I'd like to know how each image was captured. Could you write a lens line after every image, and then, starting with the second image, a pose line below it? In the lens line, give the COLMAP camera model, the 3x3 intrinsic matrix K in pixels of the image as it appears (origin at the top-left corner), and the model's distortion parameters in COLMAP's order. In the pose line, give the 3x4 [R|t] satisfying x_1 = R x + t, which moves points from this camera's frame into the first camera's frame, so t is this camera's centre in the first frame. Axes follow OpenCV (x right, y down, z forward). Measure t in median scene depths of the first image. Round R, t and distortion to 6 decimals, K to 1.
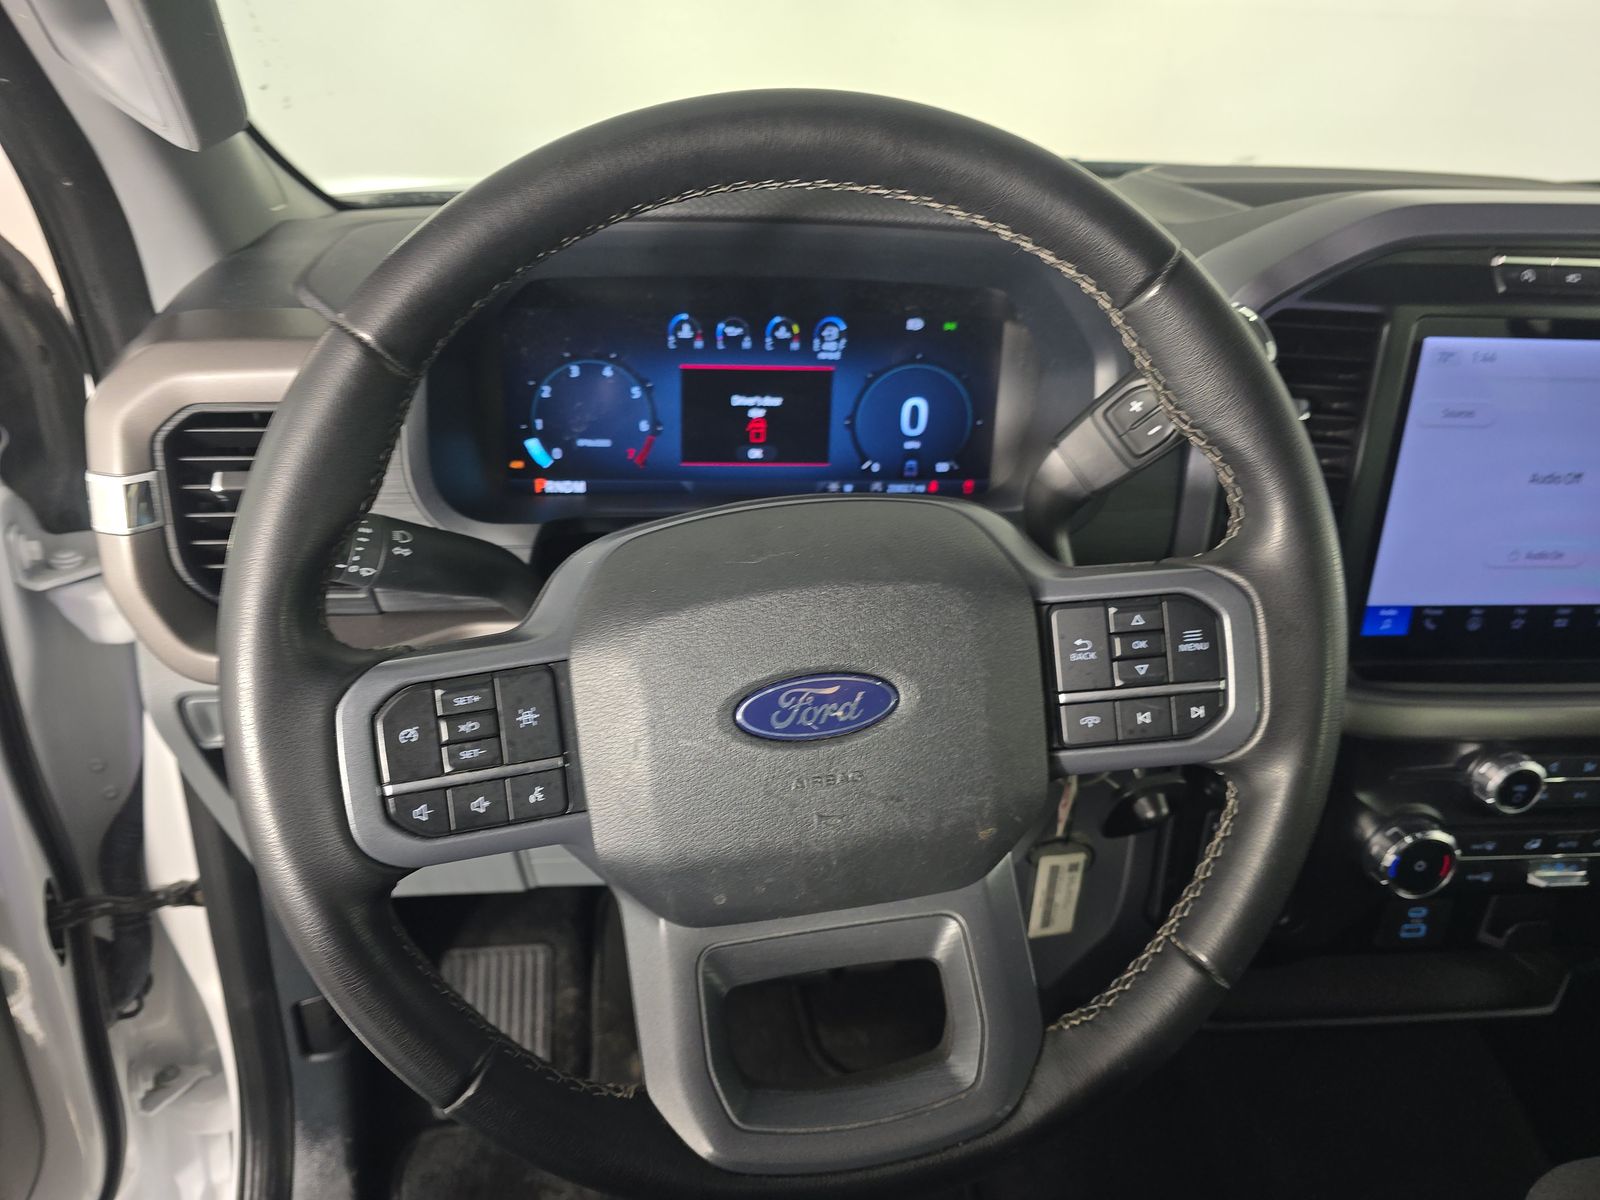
lens RADIAL K [[1051.0, 0, 795.2], [0, 1051.0, 597.8], [0, 0, 1]] dist [0.051863, -0.042130]
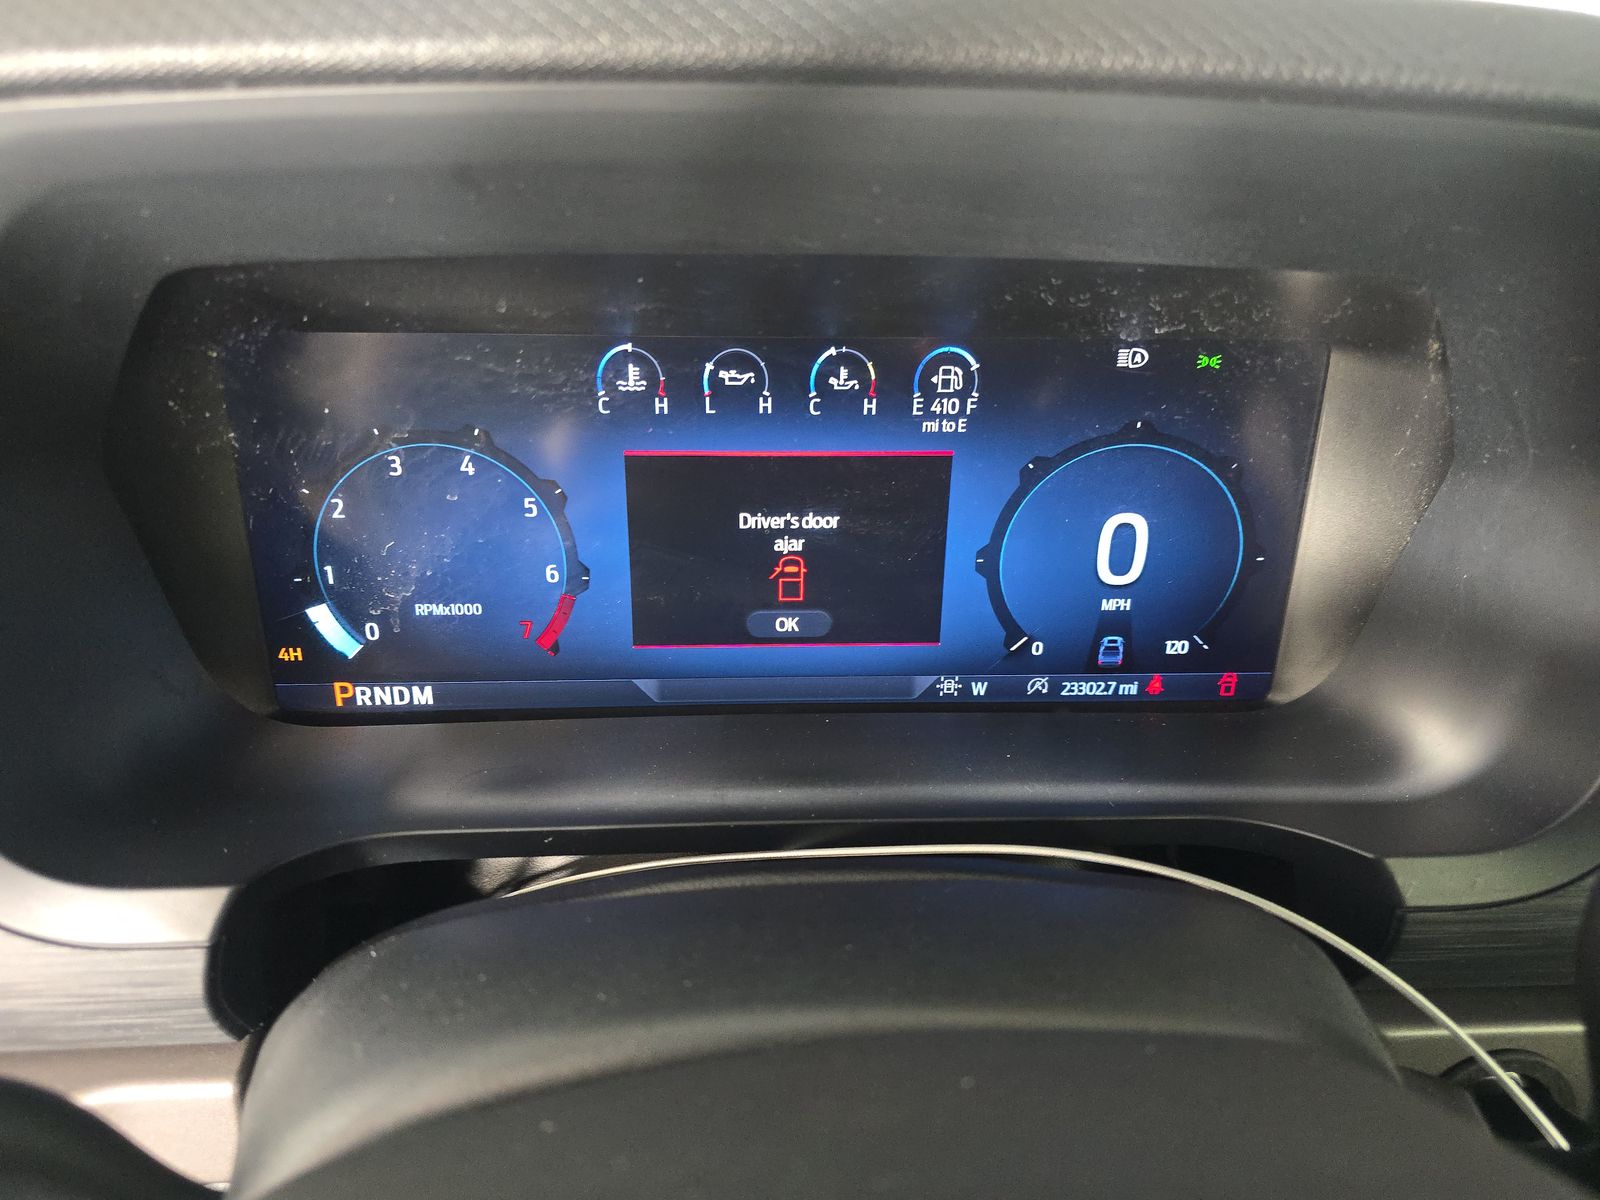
lens RADIAL K [[1084.7, 0, 820.2], [0, 1084.7, 593.6], [0, 0, 1]] dist [0.058259, -0.047977]
pose [[0.998550, 0.002297, -0.053781, 0.004069], [-0.002117, 0.999992, 0.003400, -0.173884], [0.053789, -0.003281, 0.998547, 0.572936]]
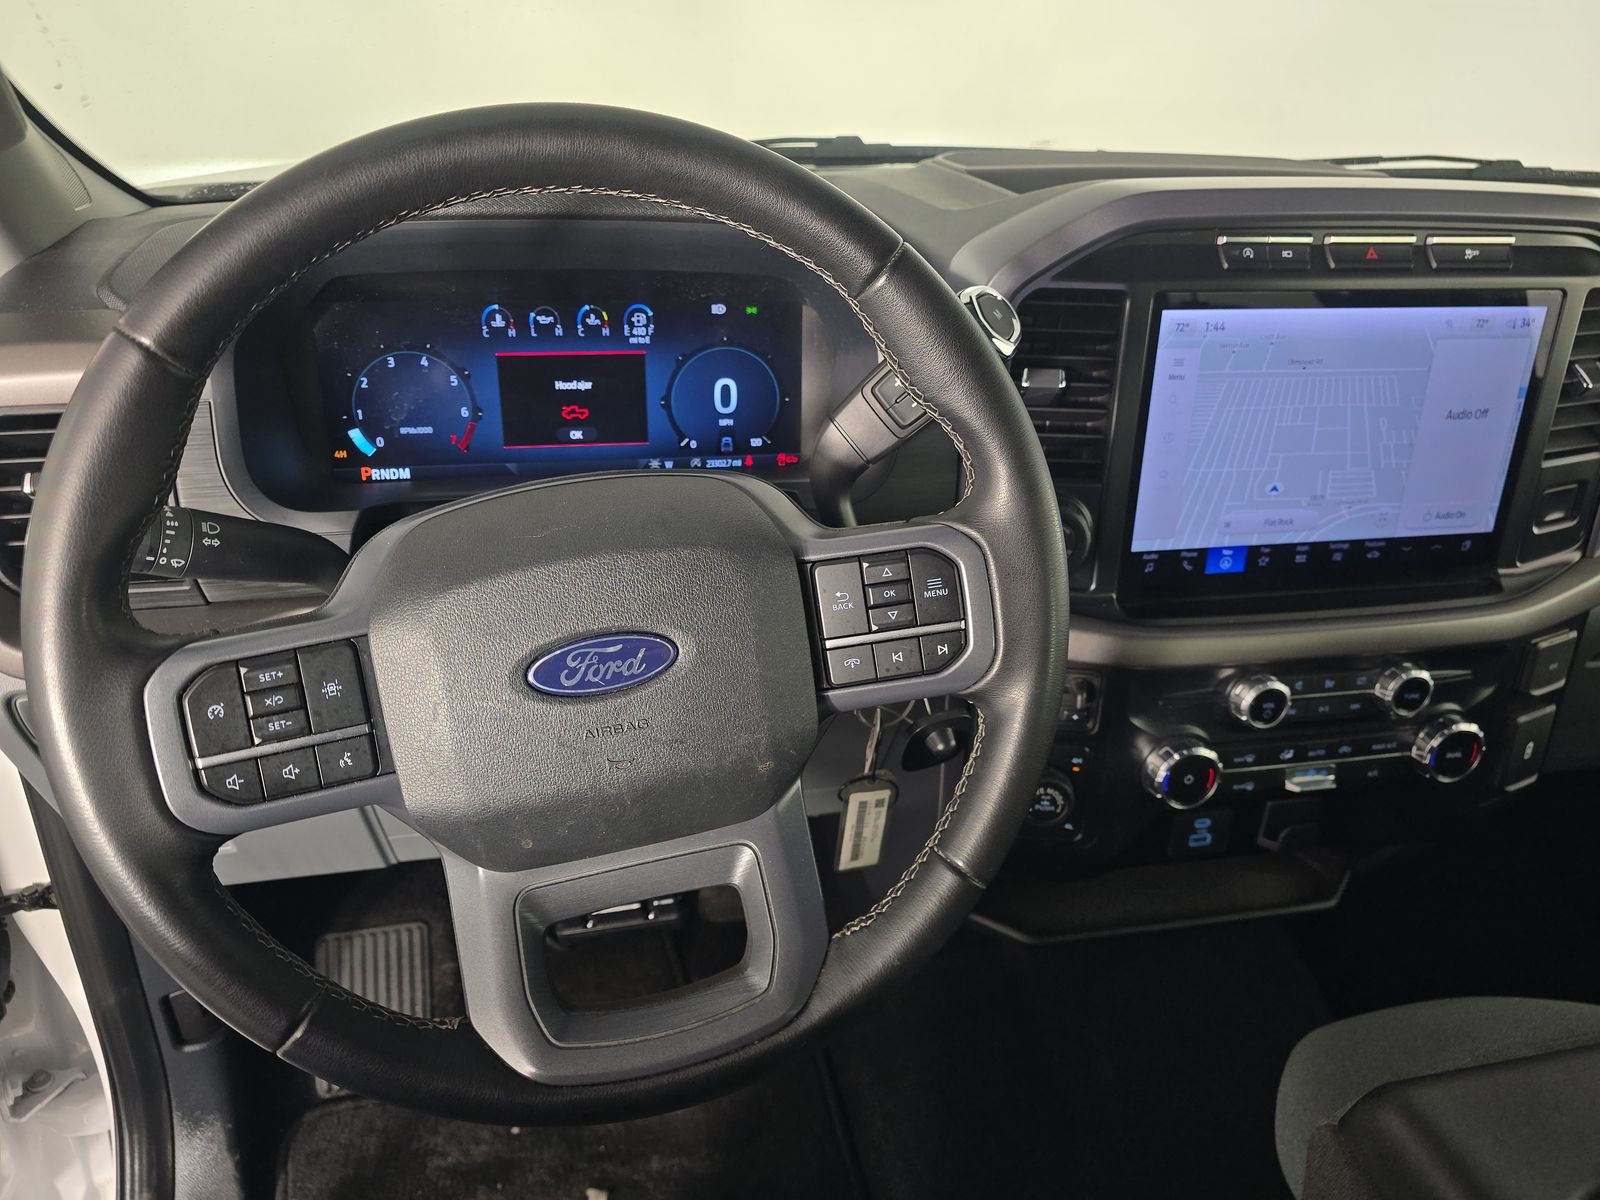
lens RADIAL K [[1057.3, 0, 800.0], [0, 1057.3, 600.0], [0, 0, 1]] dist [0.046610, -0.029834]
pose [[0.994826, -0.051580, 0.087531, 0.094681], [0.049394, 0.998416, 0.026954, 0.011518], [-0.088783, -0.022491, 0.995797, -0.092537]]
